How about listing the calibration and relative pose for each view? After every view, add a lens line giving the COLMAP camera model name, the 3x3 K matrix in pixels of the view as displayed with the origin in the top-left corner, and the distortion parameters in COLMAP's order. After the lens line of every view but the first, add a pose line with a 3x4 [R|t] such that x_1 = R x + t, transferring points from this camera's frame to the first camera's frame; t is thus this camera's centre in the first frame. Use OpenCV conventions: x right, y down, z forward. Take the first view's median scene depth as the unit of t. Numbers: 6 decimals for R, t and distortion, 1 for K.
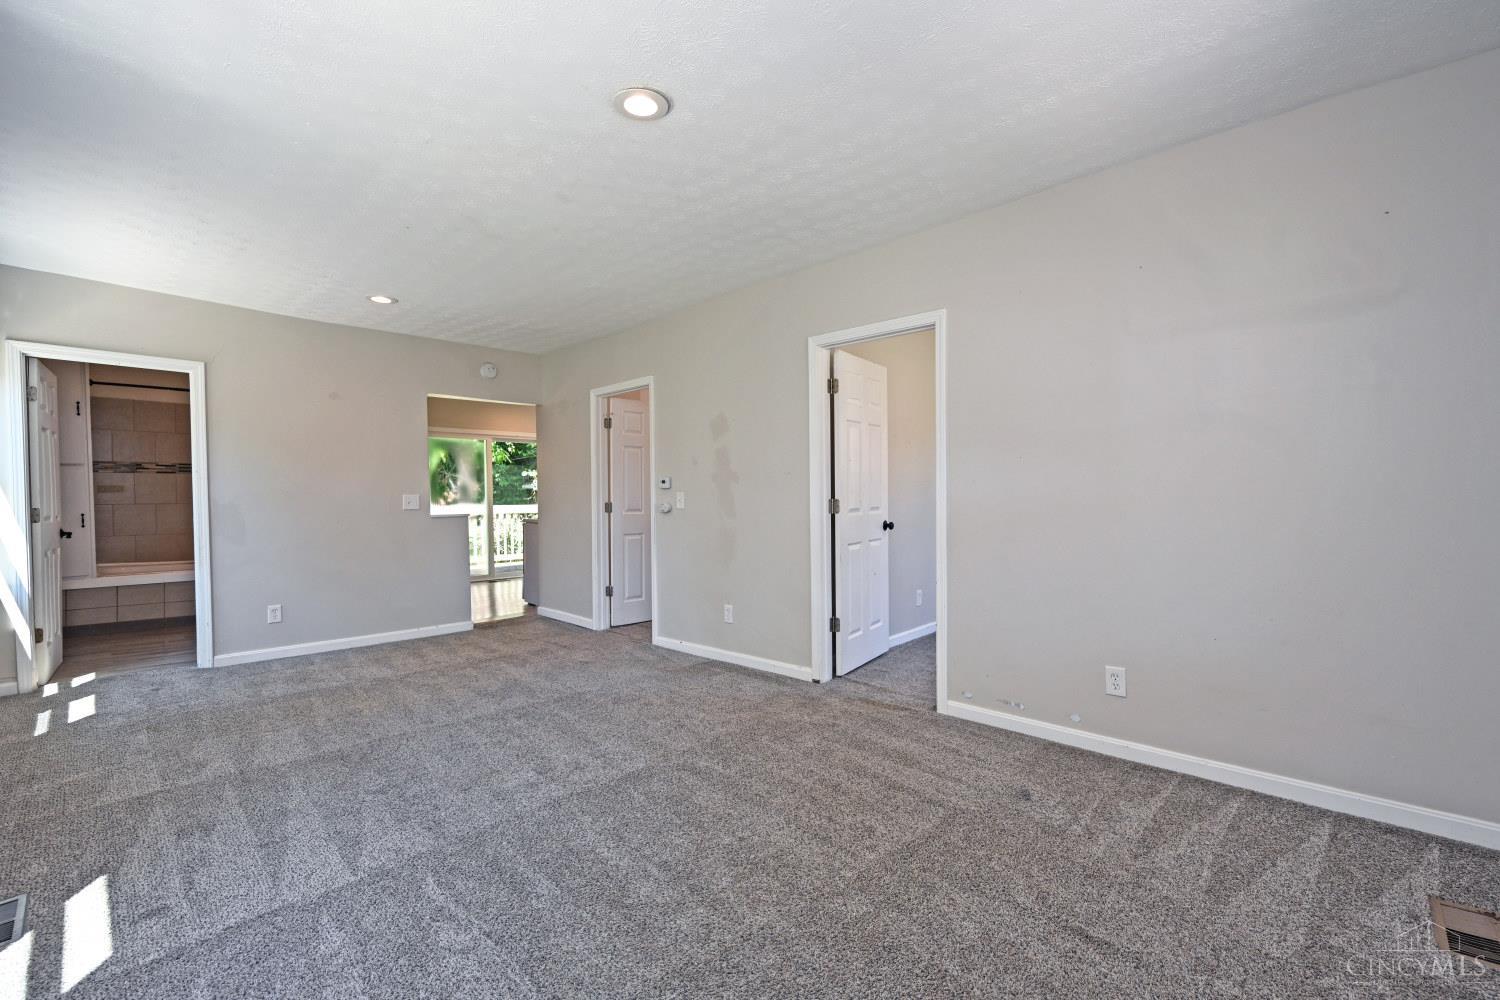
lens RADIAL K [[660.8, 0, 750.0], [0, 660.8, 500.0], [0, 0, 1]] dist [-0.001156, 0.000553]
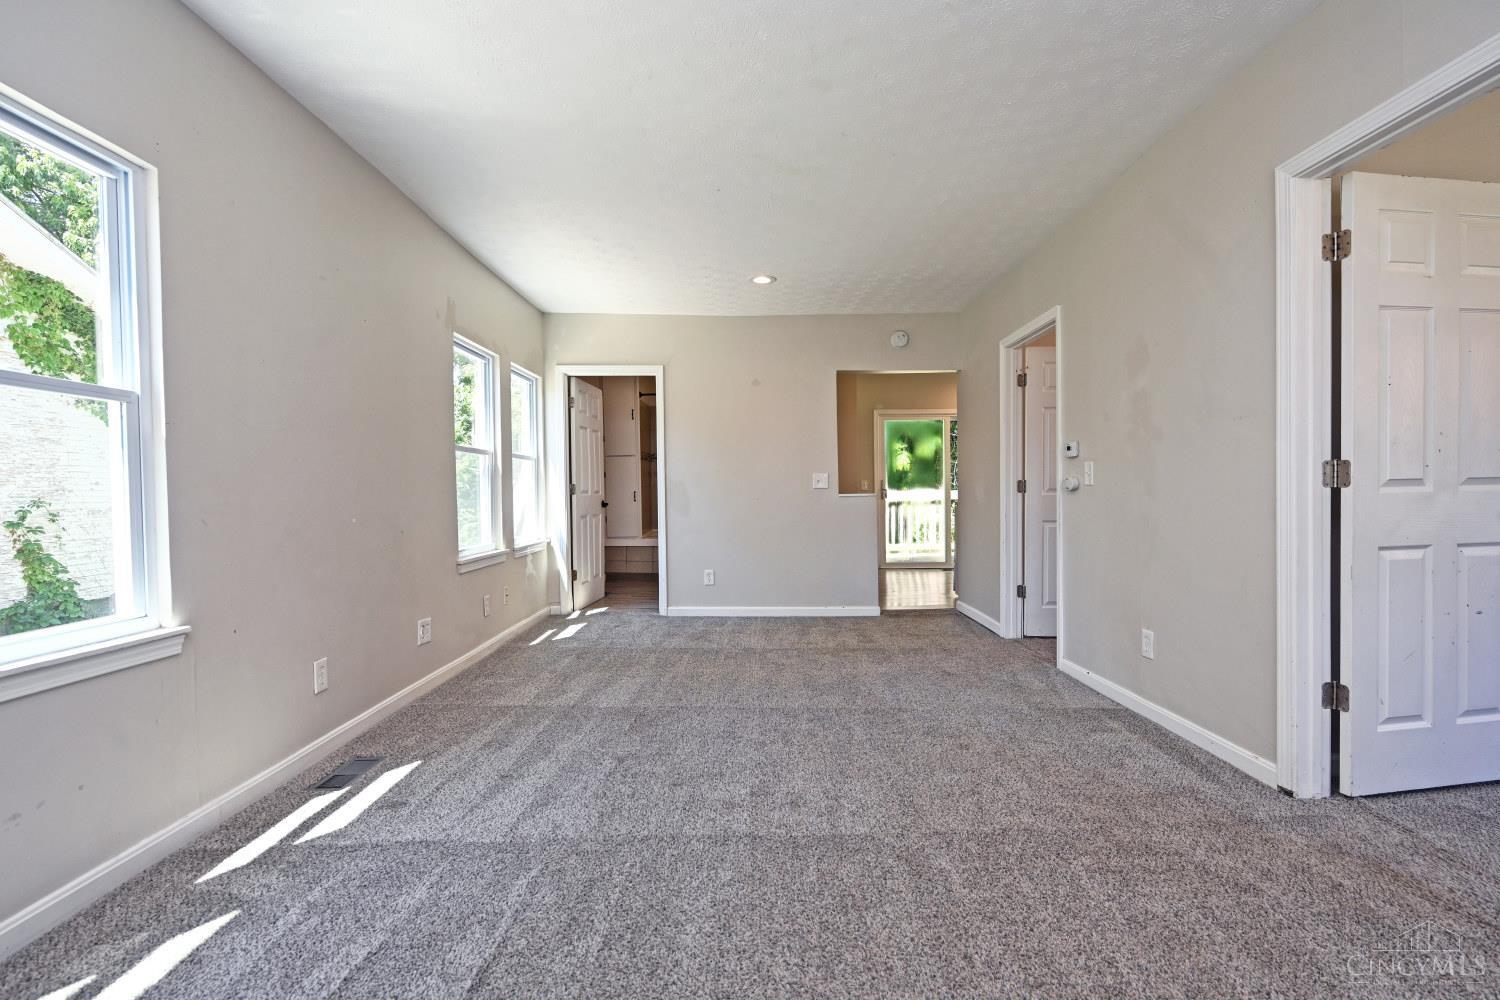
lens RADIAL K [[660.8, 0, 750.0], [0, 660.8, 500.0], [0, 0, 1]] dist [-0.001156, 0.000553]
pose [[0.693746, 0.012567, -0.720110, 0.178960], [-0.004563, 0.999904, 0.013053, 0.025628], [0.720206, -0.005770, 0.693737, 0.289707]]
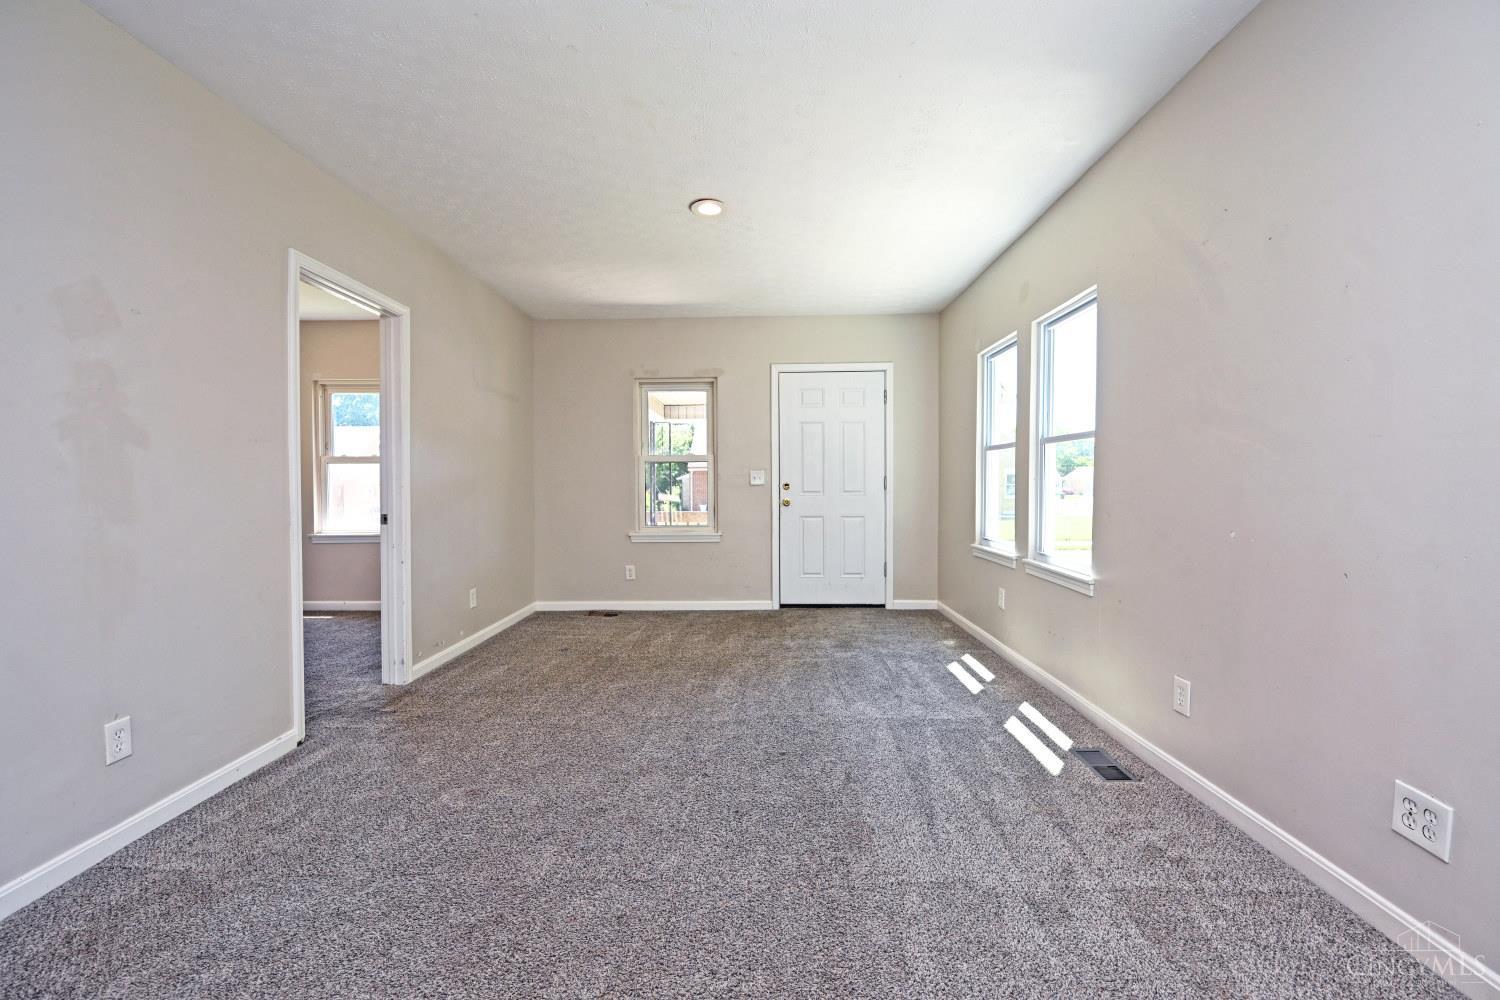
lens RADIAL K [[660.8, 0, 750.0], [0, 660.8, 500.0], [0, 0, 1]] dist [-0.001156, 0.000553]
pose [[-0.678919, -0.009241, 0.734155, -0.704417], [0.017451, 0.999435, 0.028718, 0.006963], [-0.734006, 0.032309, -0.678374, 1.079405]]
